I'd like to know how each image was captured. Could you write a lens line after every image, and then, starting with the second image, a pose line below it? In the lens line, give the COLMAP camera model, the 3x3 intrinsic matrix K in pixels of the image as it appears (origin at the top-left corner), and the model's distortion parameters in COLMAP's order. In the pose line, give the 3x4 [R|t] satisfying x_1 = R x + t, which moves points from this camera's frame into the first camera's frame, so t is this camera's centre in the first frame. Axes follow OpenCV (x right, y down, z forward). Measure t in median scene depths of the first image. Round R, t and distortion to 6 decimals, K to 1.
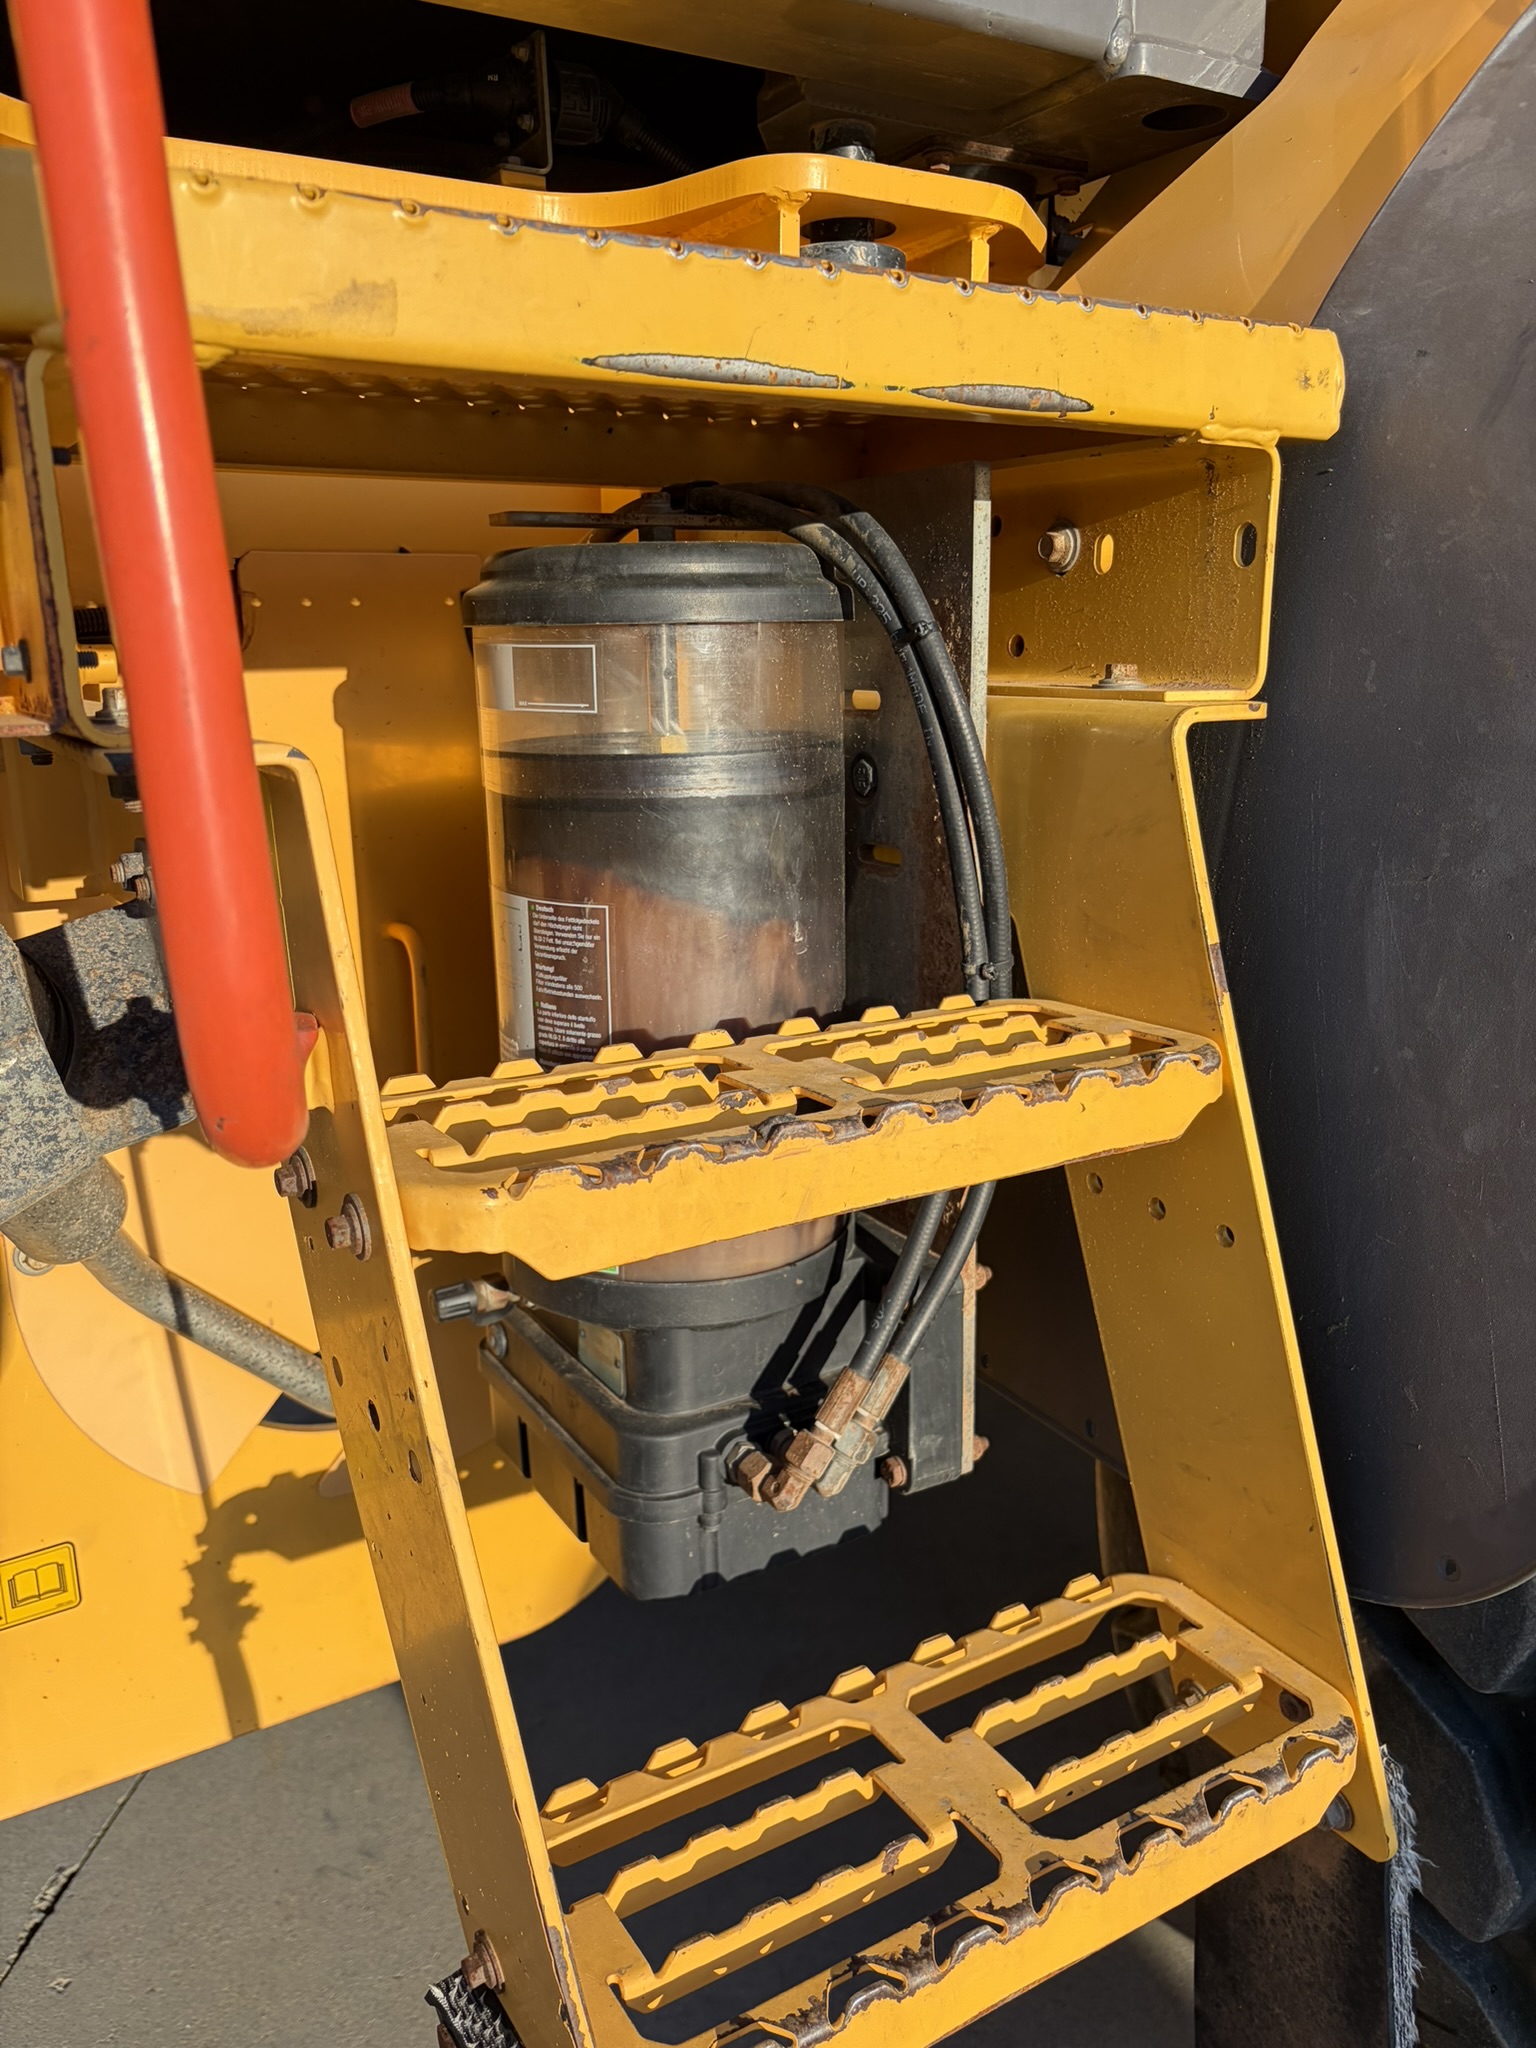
lens RADIAL K [[1556.2, 0, 768.0], [0, 1556.2, 1024.0], [0, 0, 1]] dist [0.059907, -0.061145]
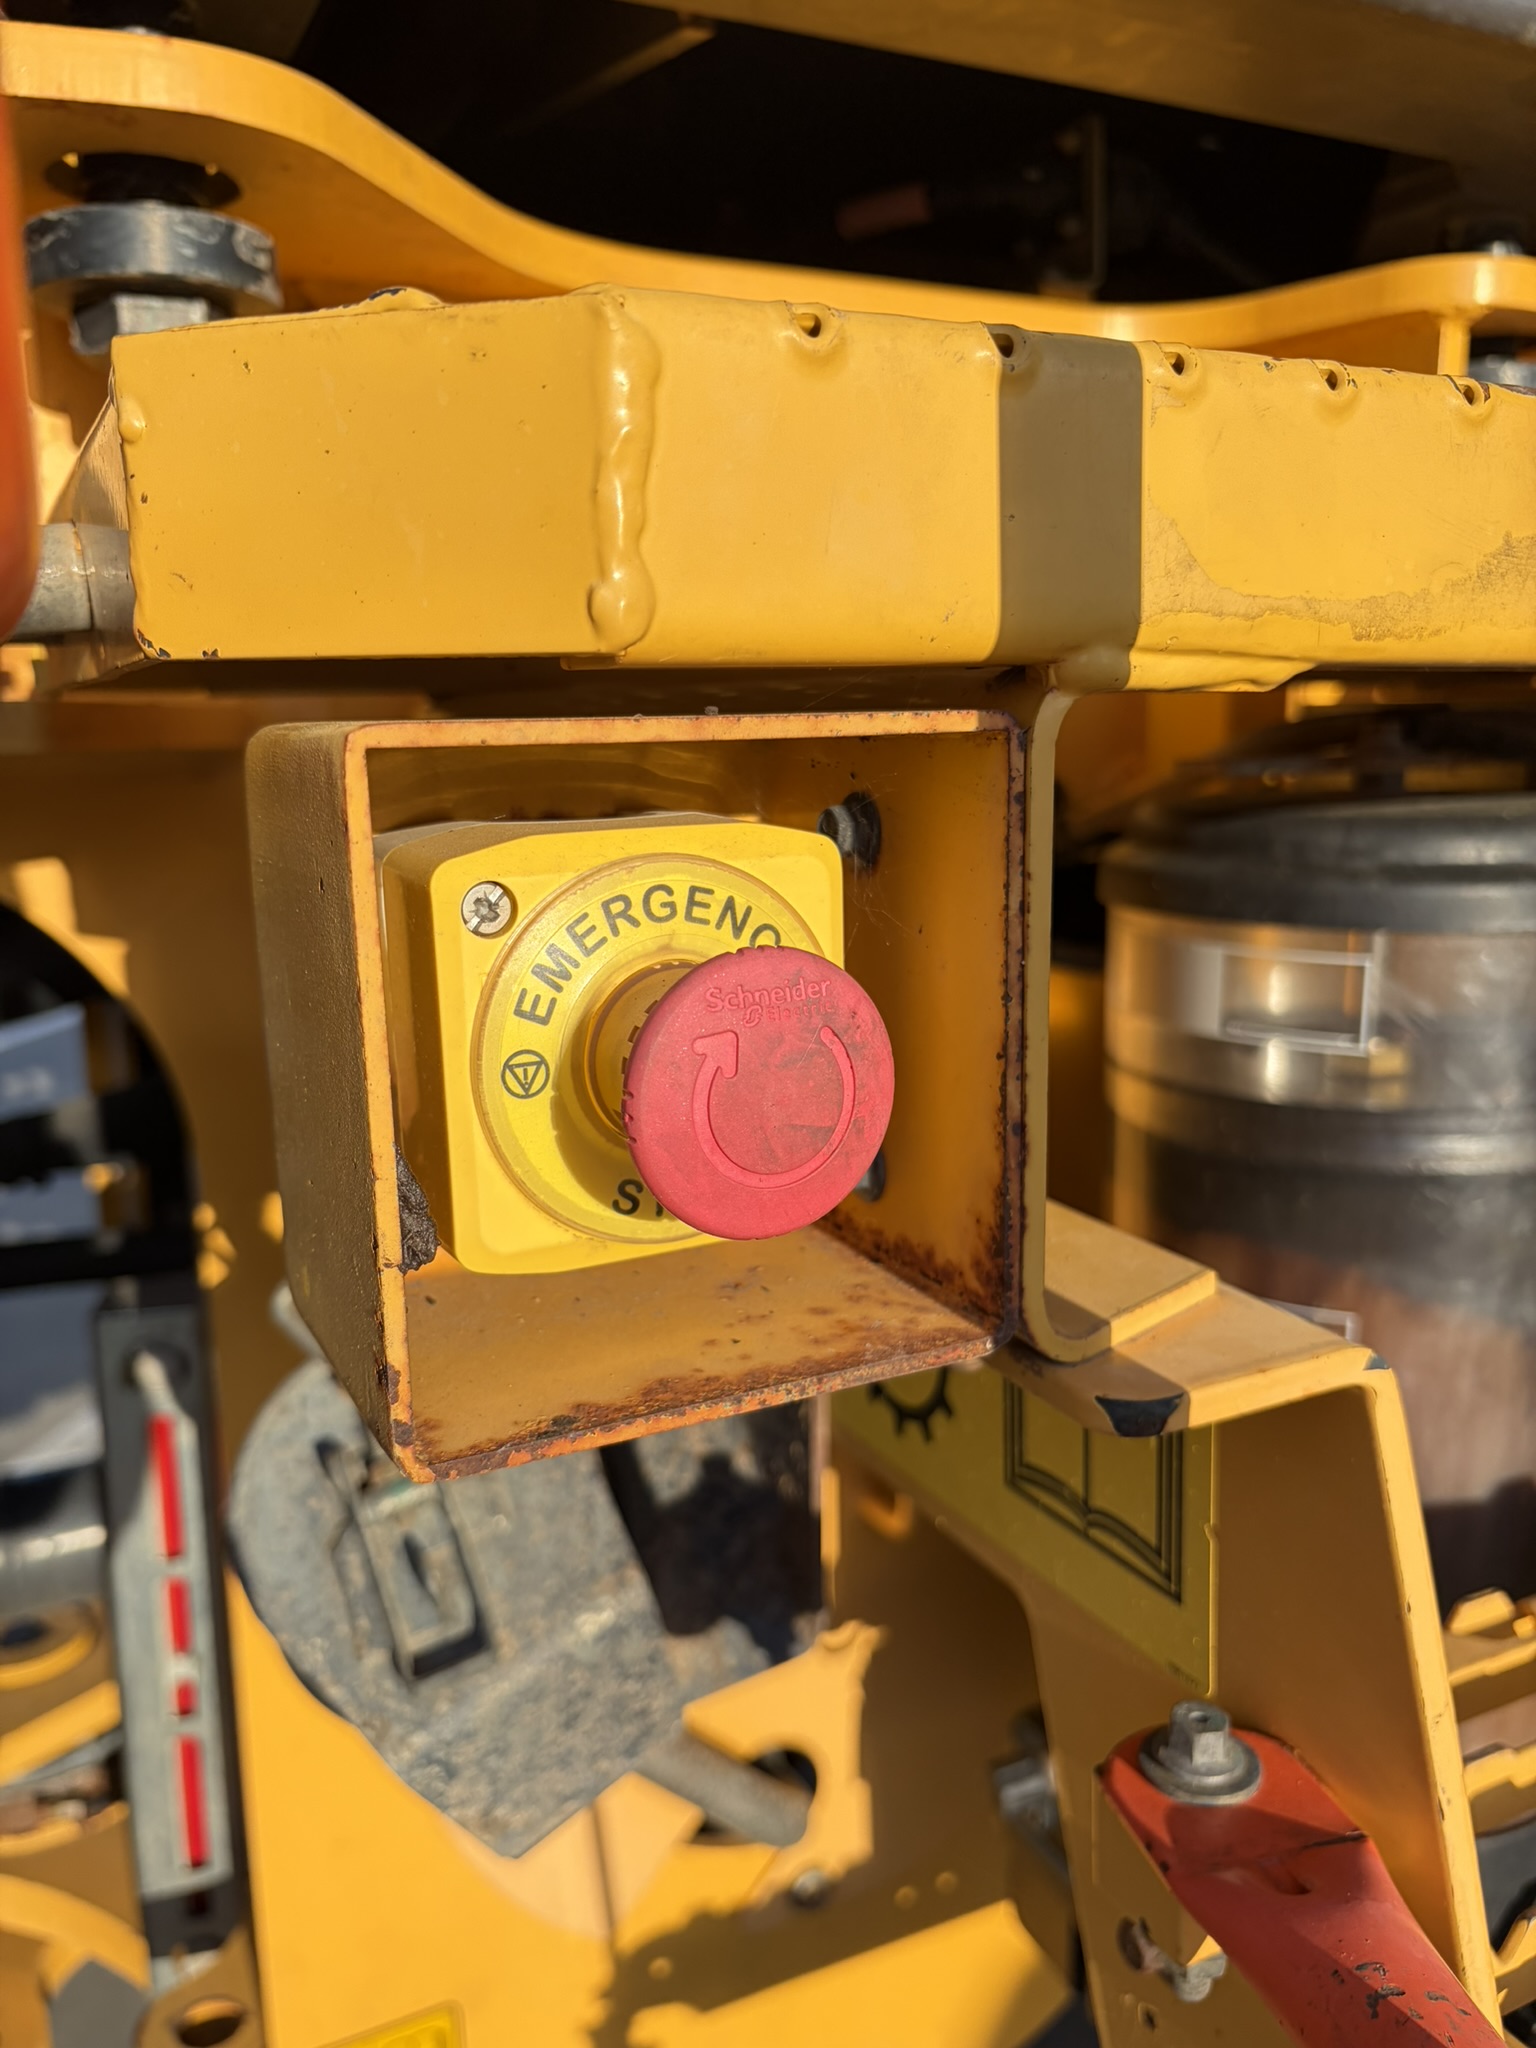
lens RADIAL K [[1589.1, 0, 768.0], [0, 1589.1, 1024.0], [0, 0, 1]] dist [0.001782, -0.000948]
pose [[0.996854, 0.012838, -0.078218, -0.312708], [-0.016260, 0.998931, -0.043275, -0.174155], [0.077578, 0.044411, 0.995997, 0.272475]]
